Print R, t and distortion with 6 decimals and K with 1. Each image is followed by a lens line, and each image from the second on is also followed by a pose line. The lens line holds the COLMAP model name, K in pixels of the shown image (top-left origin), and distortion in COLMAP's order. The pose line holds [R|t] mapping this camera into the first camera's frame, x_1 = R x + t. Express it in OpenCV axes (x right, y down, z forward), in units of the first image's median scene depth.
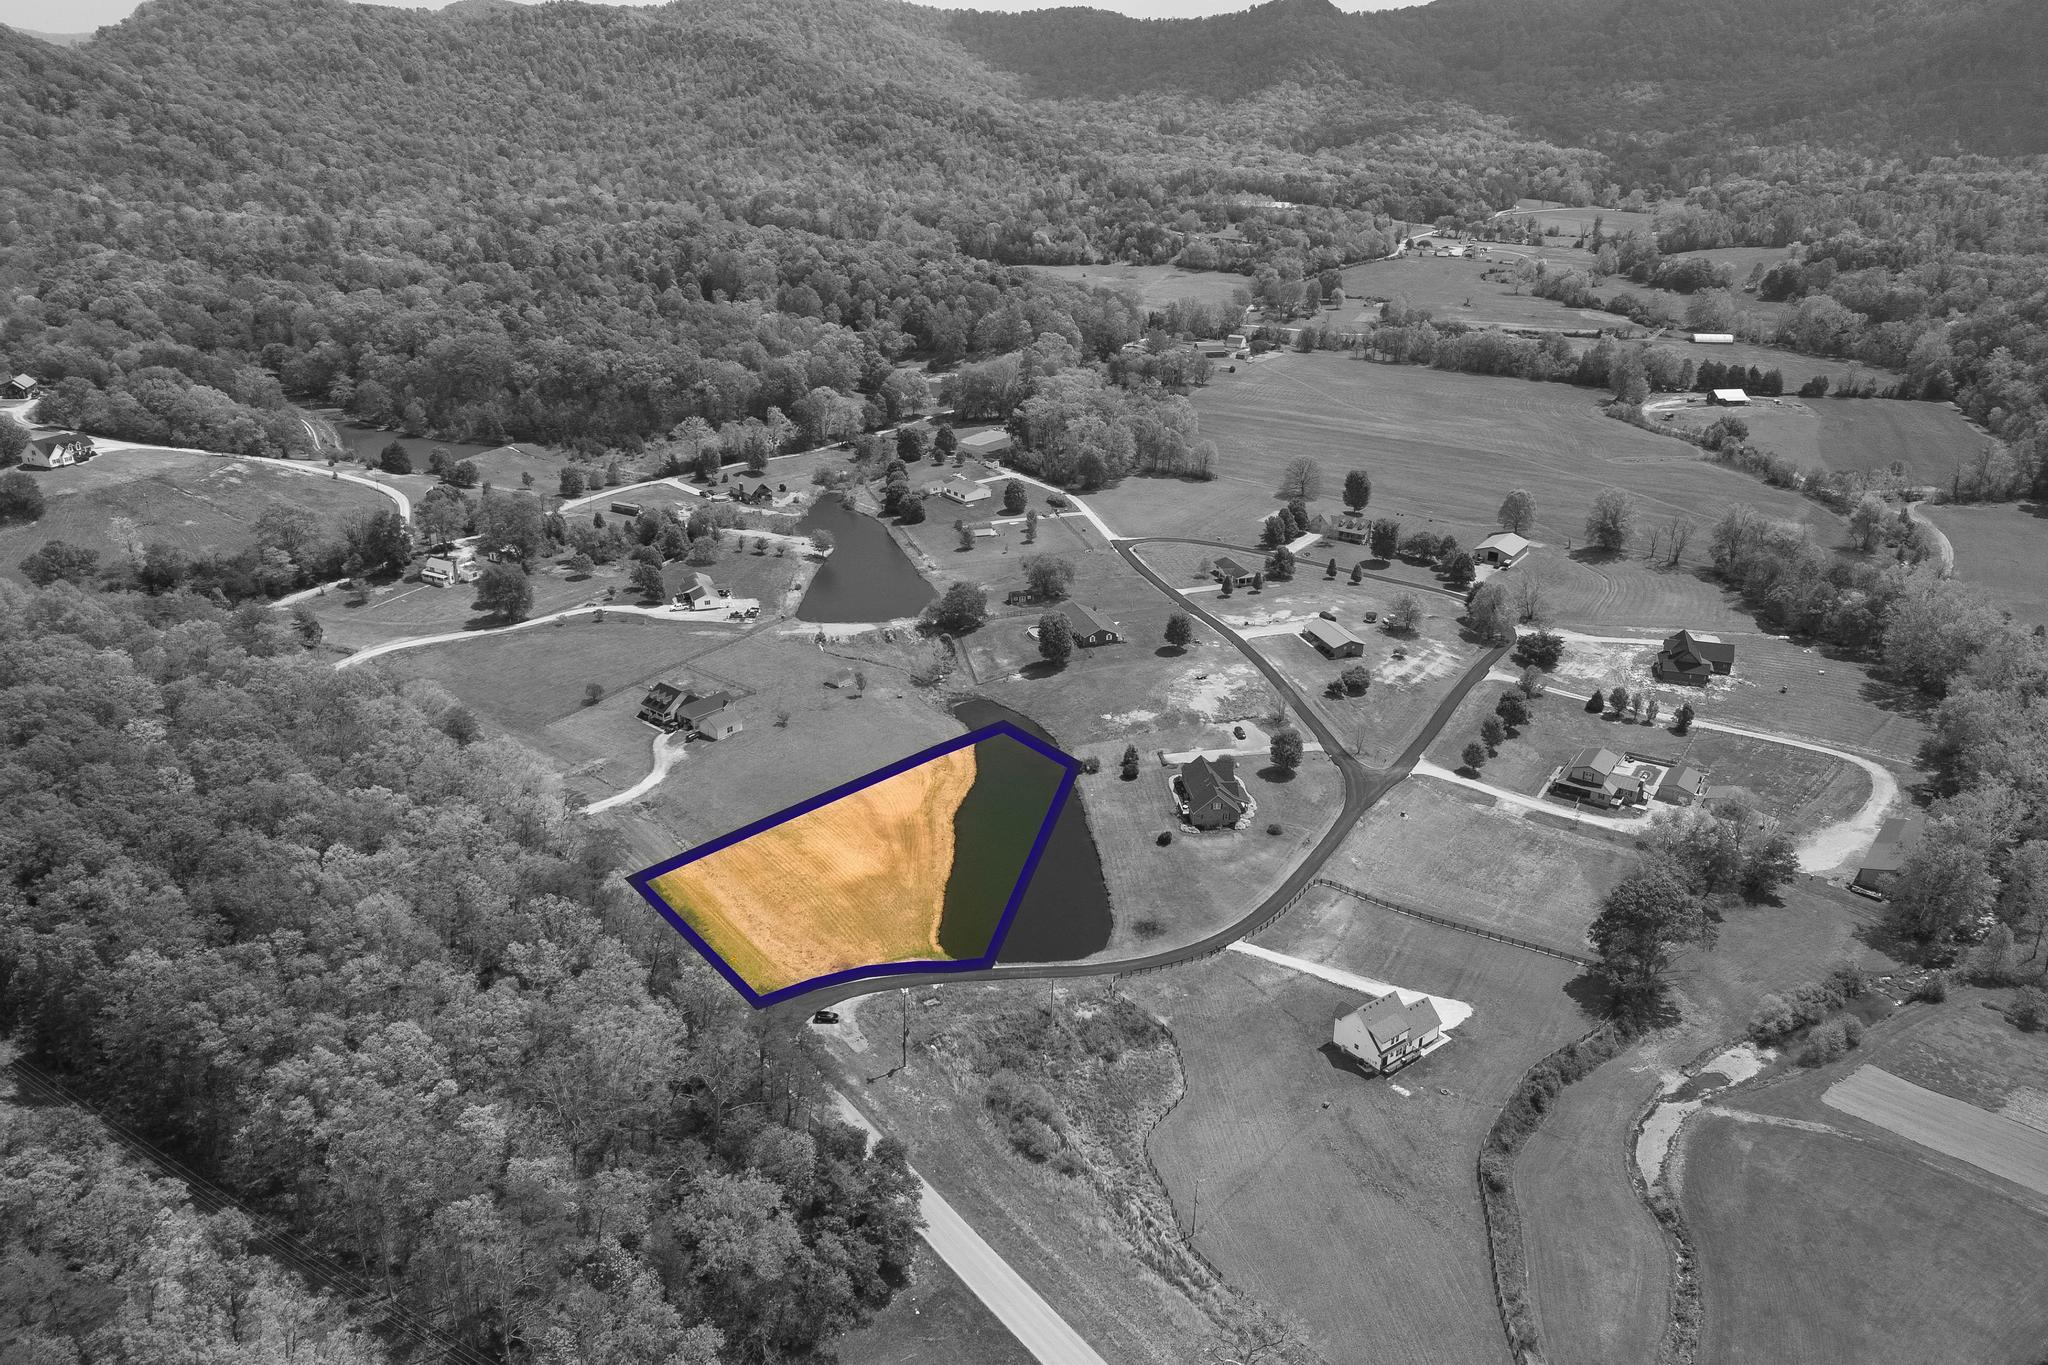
lens RADIAL K [[1493.0, 0, 1006.9], [0, 1493.0, 683.5], [0, 0, 1]] dist [0.065021, -0.051991]
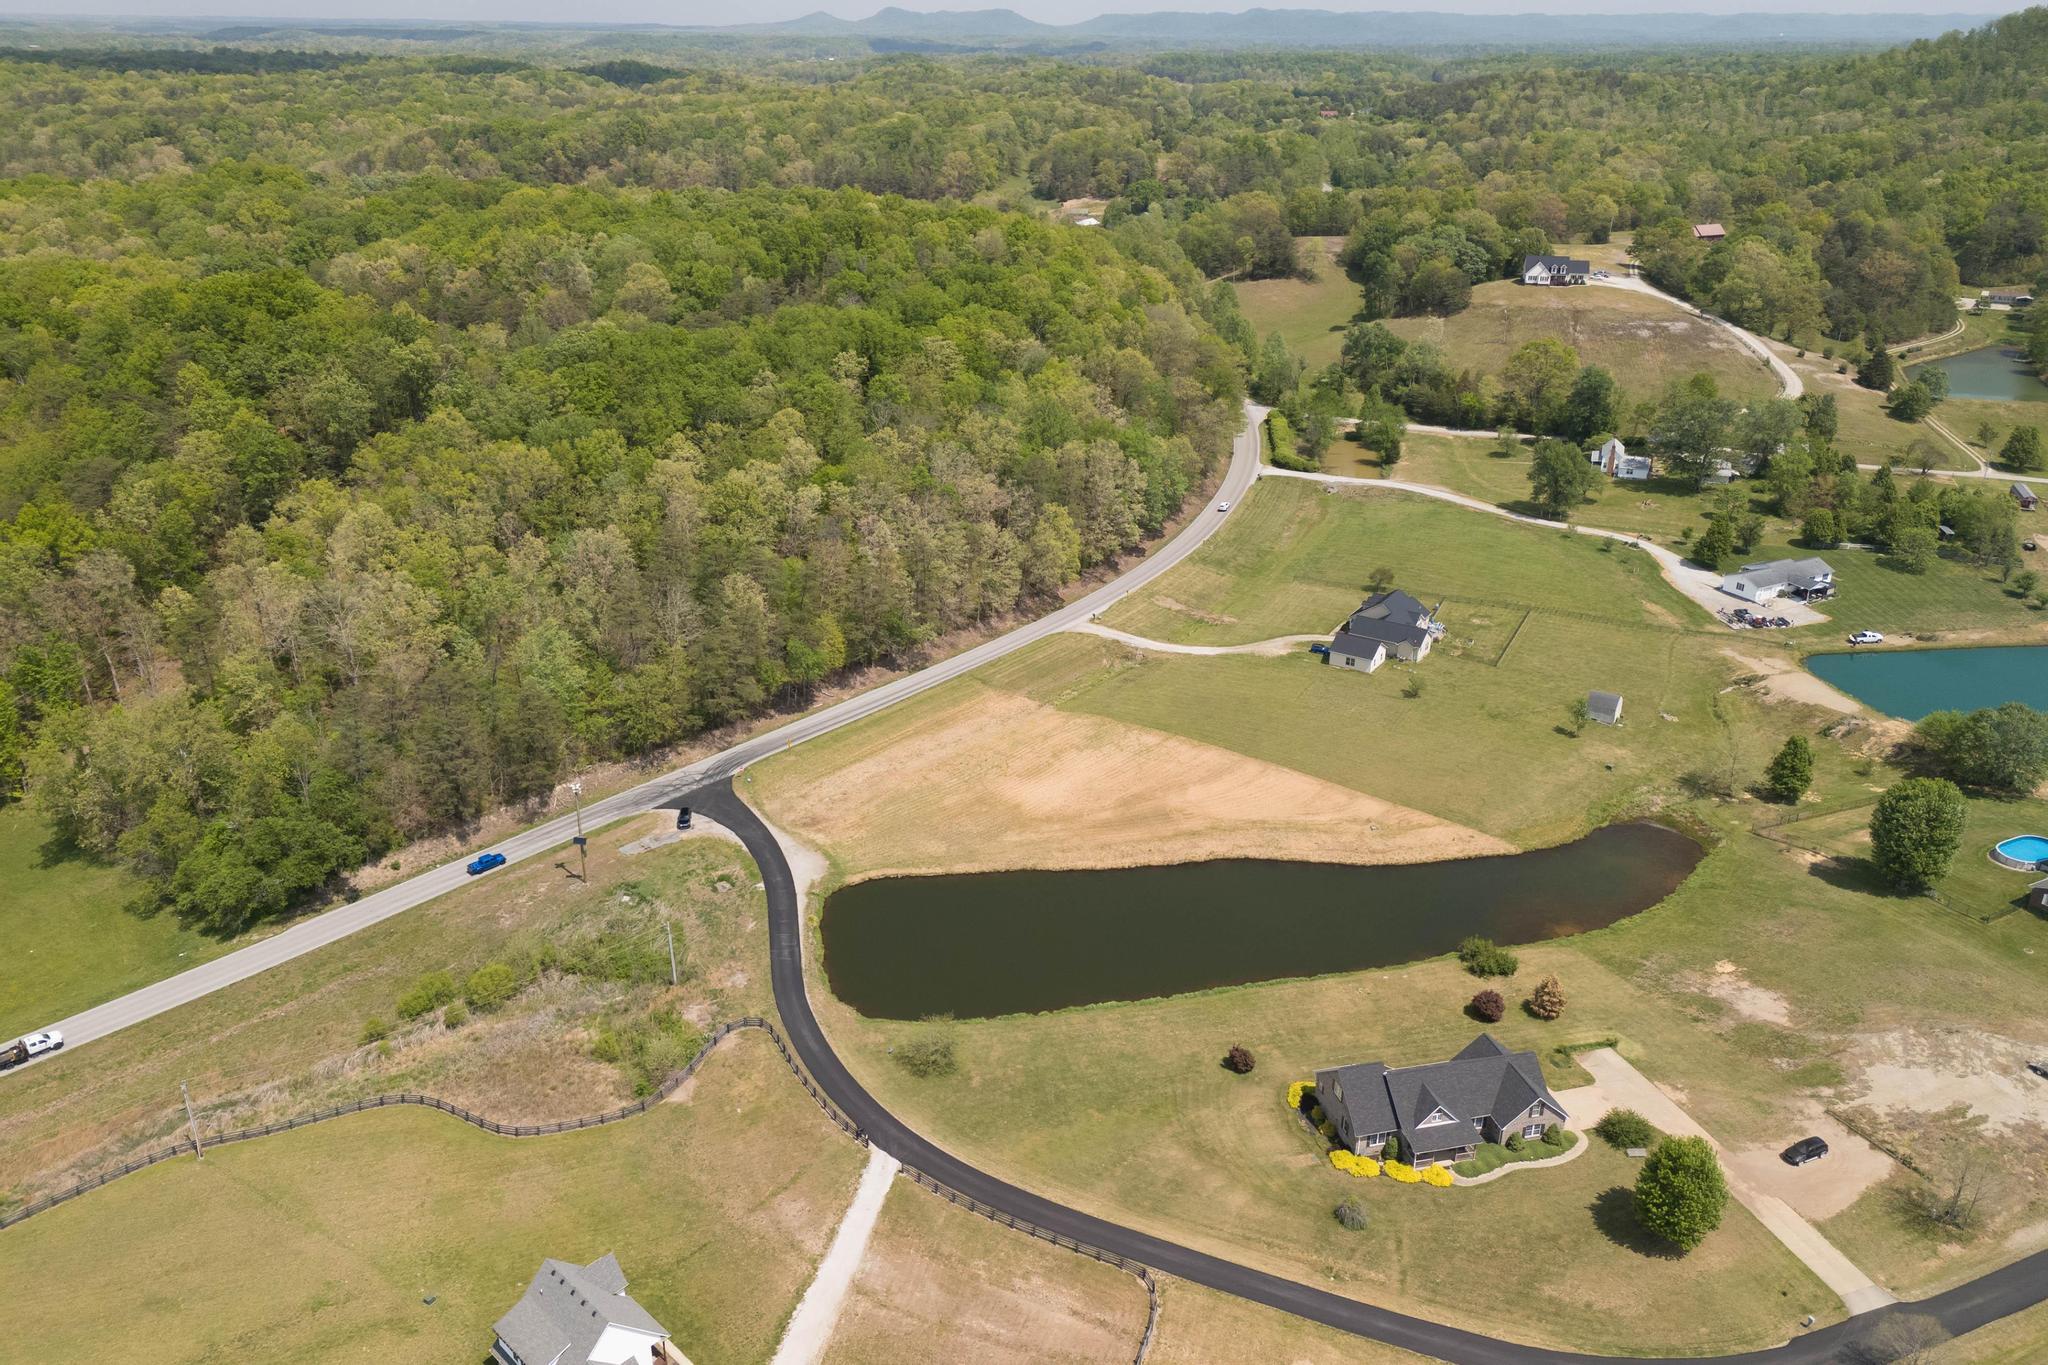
lens RADIAL K [[1493.0, 0, 1014.0], [0, 1493.0, 681.3], [0, 0, 1]] dist [0.065021, -0.051991]
pose [[0.143883, 0.389445, -0.909742, 0.386905], [-0.385295, 0.868812, 0.310987, -0.105444], [0.911507, 0.305773, 0.275058, 0.560783]]
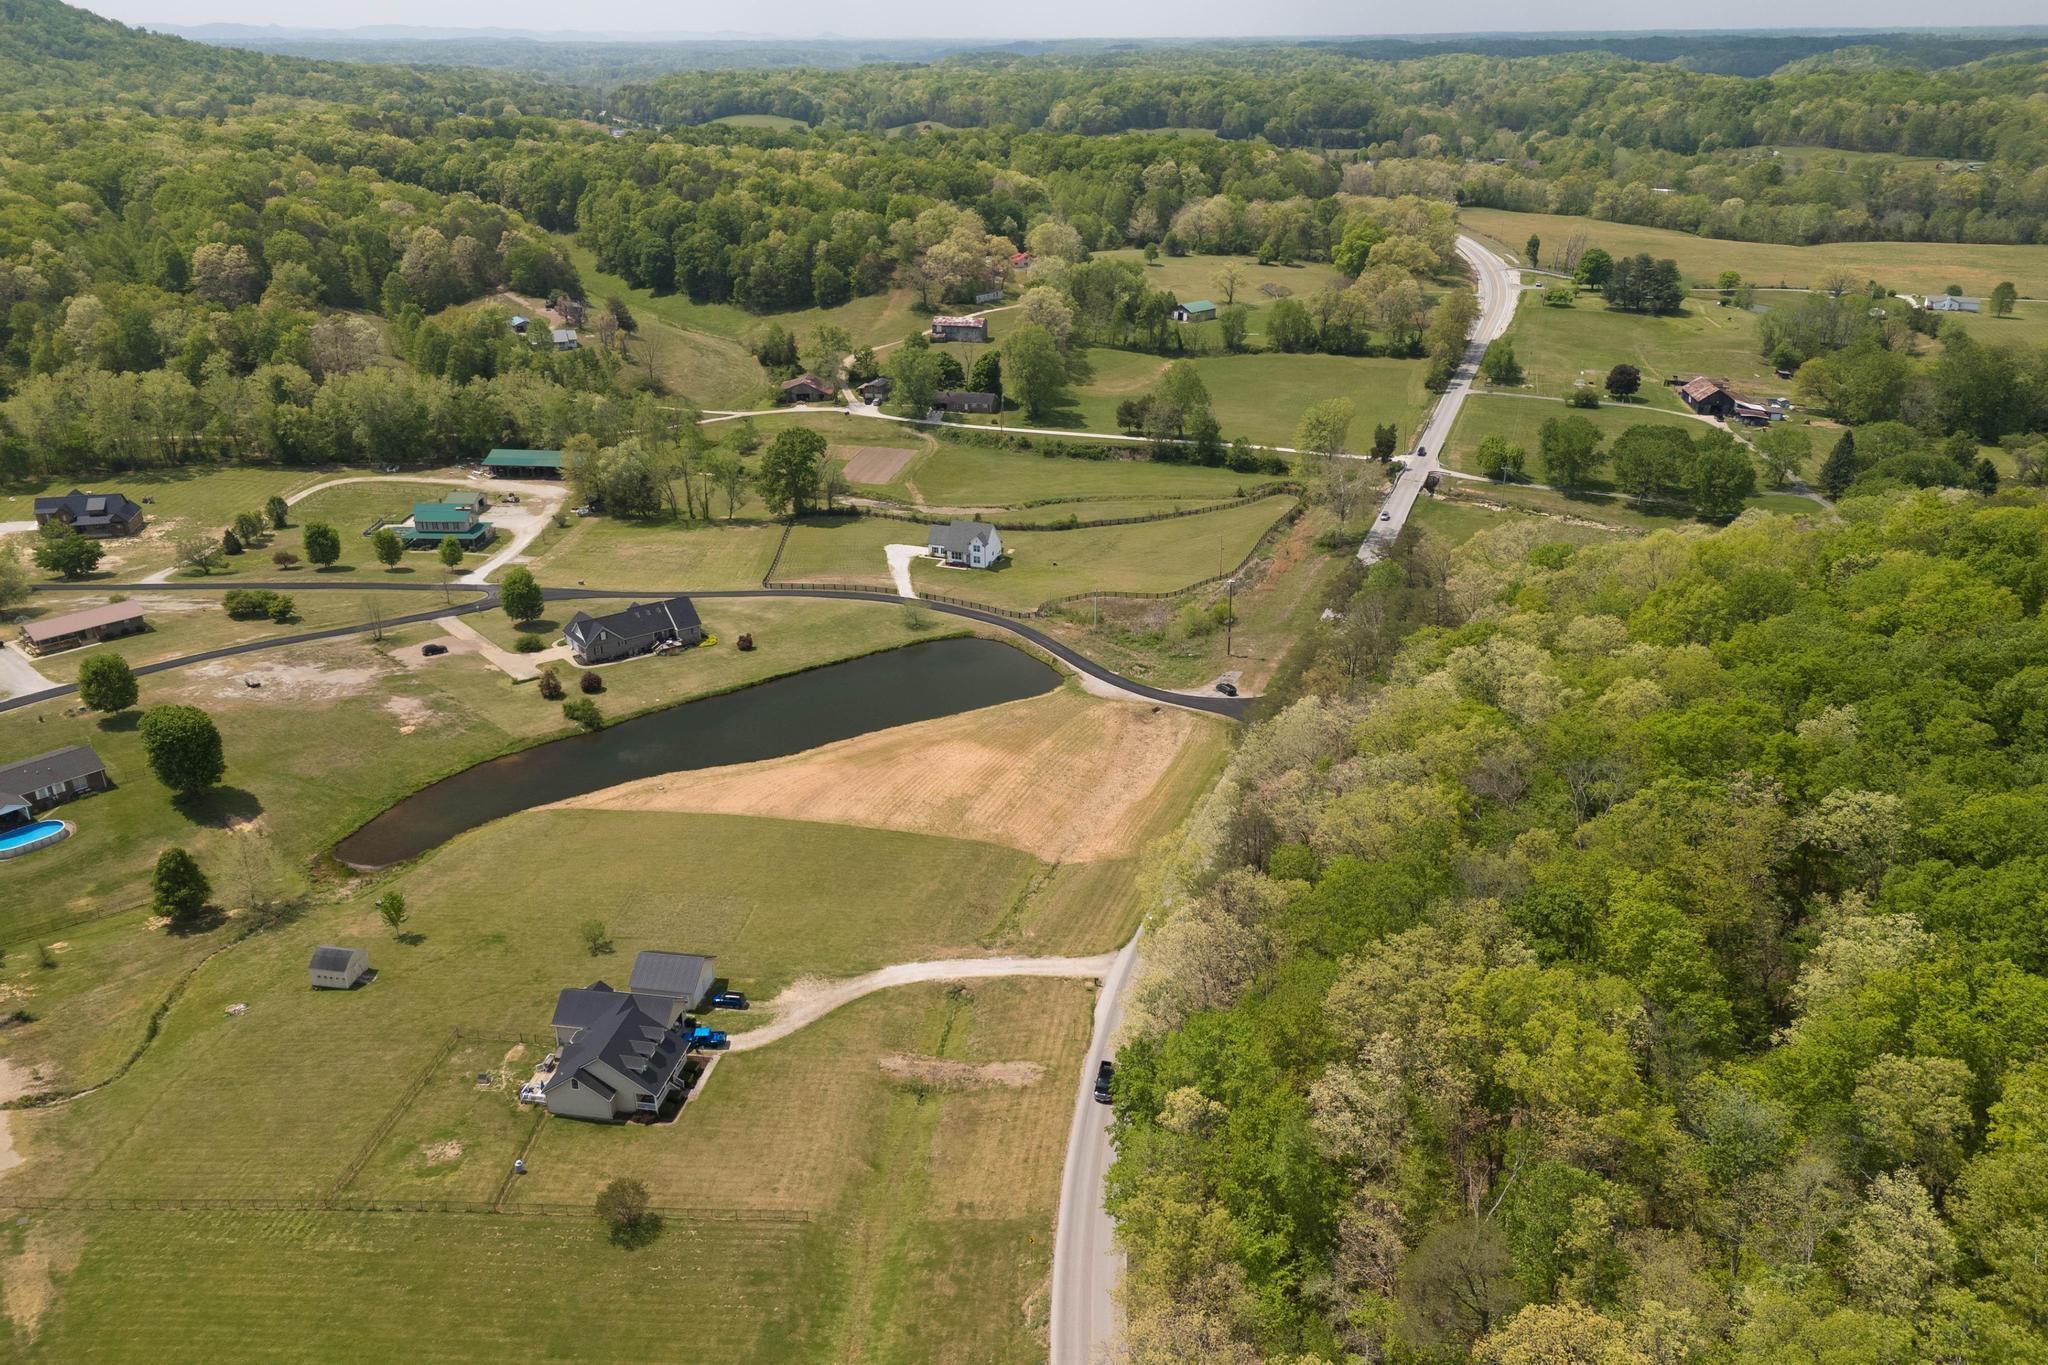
lens RADIAL K [[1493.0, 0, 1015.1], [0, 1493.0, 720.7], [0, 0, 1]] dist [0.065021, -0.051991]
pose [[-0.527192, -0.353679, 0.772645, -0.510944], [0.330813, 0.752107, 0.569998, -0.236008], [-0.782708, 0.556099, -0.279503, 0.862105]]
